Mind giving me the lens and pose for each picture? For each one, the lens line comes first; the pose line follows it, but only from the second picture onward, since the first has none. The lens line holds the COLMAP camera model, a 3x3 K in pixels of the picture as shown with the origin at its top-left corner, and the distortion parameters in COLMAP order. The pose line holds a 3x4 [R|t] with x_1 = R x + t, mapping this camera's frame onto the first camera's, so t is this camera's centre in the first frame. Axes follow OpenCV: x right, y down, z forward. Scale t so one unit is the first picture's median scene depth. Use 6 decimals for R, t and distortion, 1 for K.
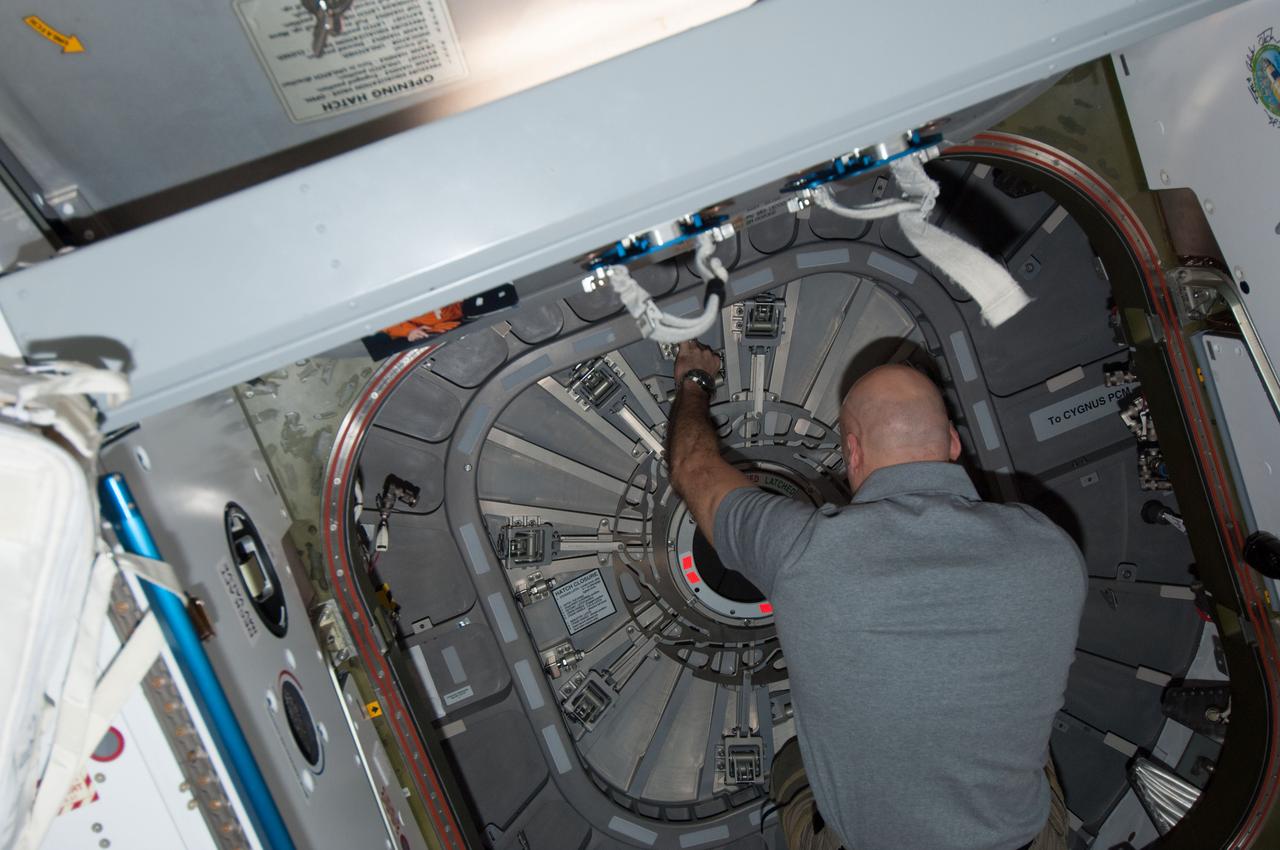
lens RADIAL K [[1218.2, 0, 640.0], [0, 1218.2, 425.0], [0, 0, 1]] dist [0.006052, 0.004580]
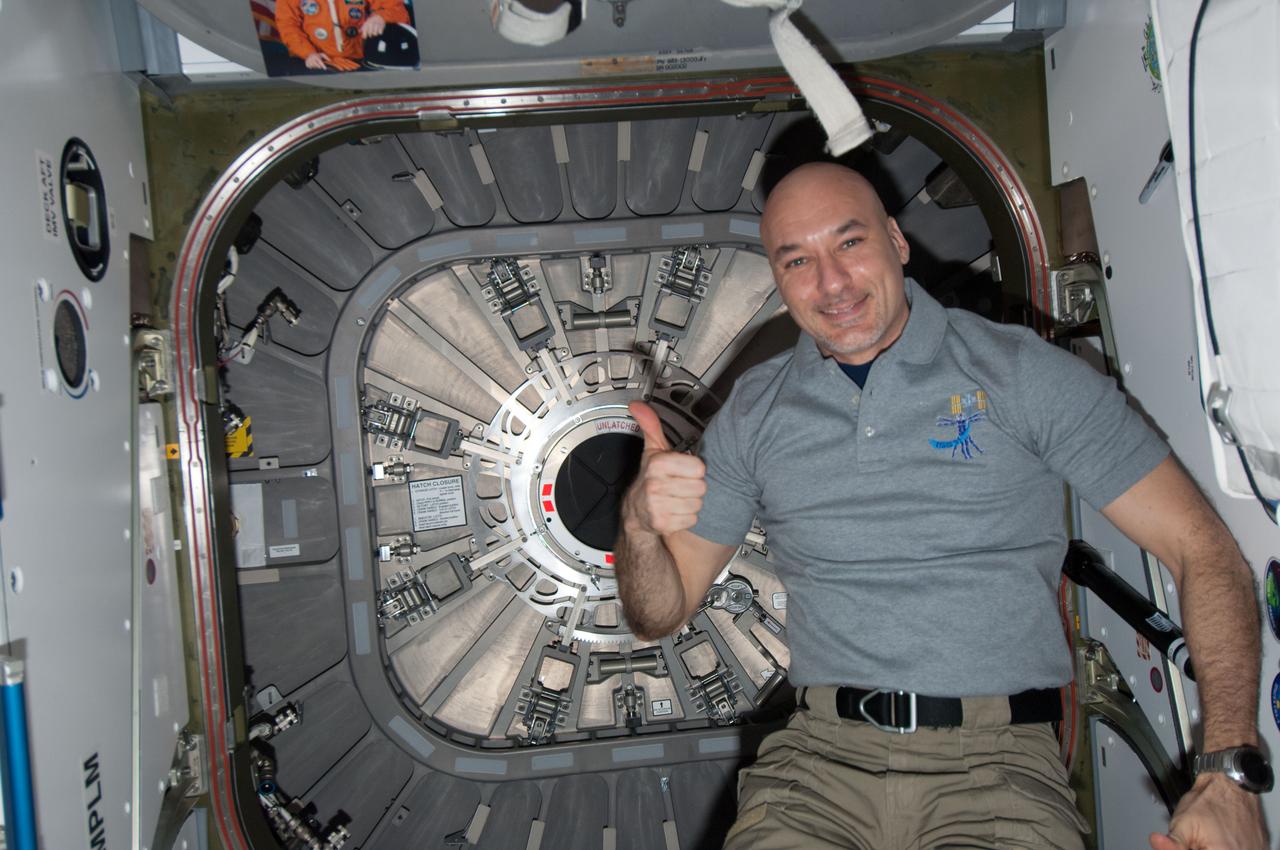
lens RADIAL K [[1218.2, 0, 640.0], [0, 1218.2, 425.0], [0, 0, 1]] dist [0.006052, 0.004580]
pose [[0.959320, 0.281519, -0.021240, 0.123654], [-0.281838, 0.950580, -0.130247, 0.179258], [-0.016477, 0.130935, 0.991254, 0.004889]]
